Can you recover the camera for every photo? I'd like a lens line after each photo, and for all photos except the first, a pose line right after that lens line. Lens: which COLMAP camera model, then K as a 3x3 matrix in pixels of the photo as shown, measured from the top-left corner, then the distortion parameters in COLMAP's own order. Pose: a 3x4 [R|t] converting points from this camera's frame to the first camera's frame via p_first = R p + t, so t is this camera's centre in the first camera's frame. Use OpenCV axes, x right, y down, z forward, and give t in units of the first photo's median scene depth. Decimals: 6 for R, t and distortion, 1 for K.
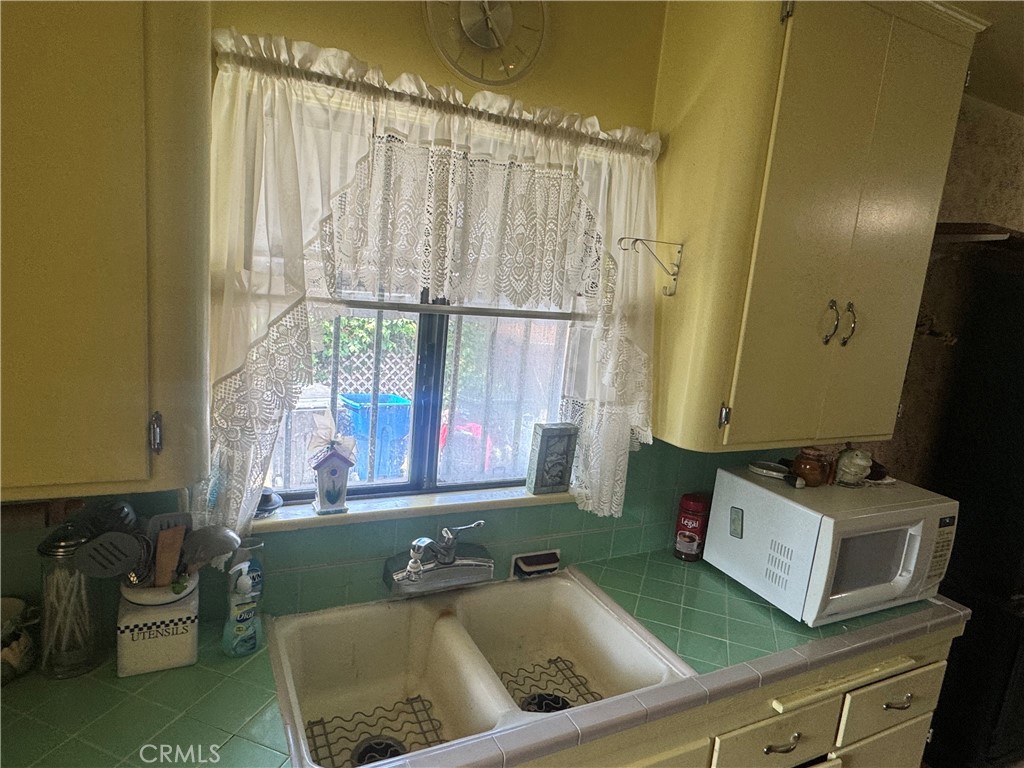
lens RADIAL K [[613.5, 0, 511.4], [0, 613.5, 379.2], [0, 0, 1]] dist [-0.006939, -0.001462]
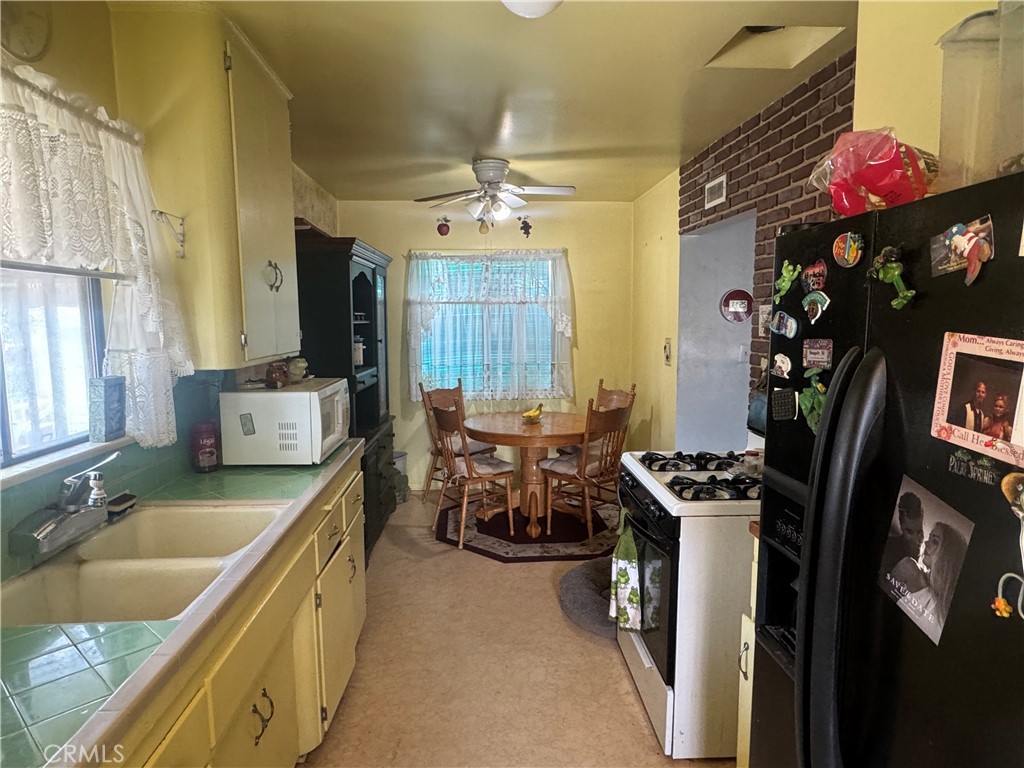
lens RADIAL K [[613.5, 0, 510.3], [0, 613.5, 387.1], [0, 0, 1]] dist [-0.006939, -0.001462]
pose [[0.380347, -0.196584, 0.903710, -0.678346], [0.200069, 0.971499, 0.127127, 0.100354], [-0.902945, 0.132451, 0.408837, -0.121044]]
